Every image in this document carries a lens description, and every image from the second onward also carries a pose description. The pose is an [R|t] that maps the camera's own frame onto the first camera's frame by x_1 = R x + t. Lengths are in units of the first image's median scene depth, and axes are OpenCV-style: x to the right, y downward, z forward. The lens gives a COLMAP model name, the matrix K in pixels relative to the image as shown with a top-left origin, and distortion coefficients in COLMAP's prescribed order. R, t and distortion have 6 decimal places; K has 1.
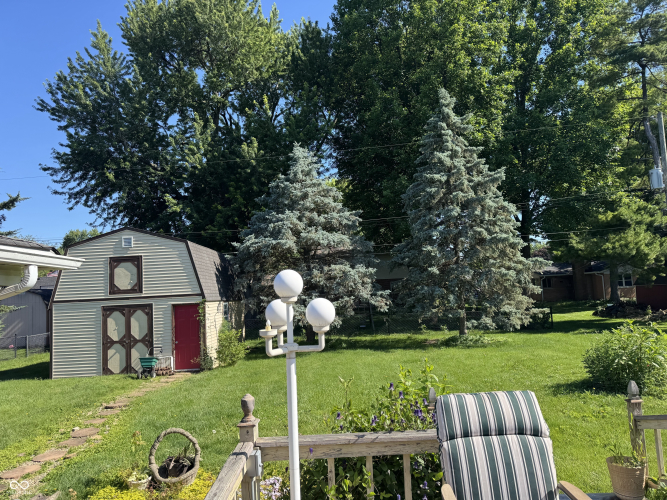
lens RADIAL K [[473.8, 0, 331.2], [0, 473.8, 252.6], [0, 0, 1]] dist [0.010323, -0.007501]
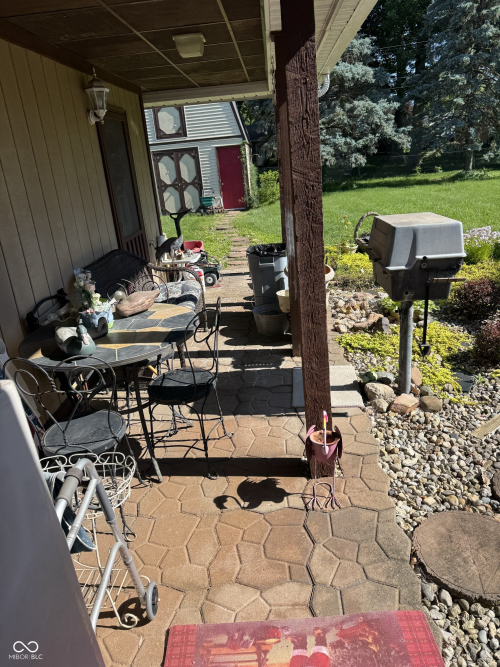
lens RADIAL K [[473.8, 0, 252.1], [0, 473.8, 335.6], [0, 0, 1]] dist [0.010323, -0.007501]
pose [[0.998763, -0.026960, -0.041770, -0.220102], [0.042566, 0.897821, 0.438298, 0.025544], [0.025685, -0.439534, 0.897858, -0.140702]]
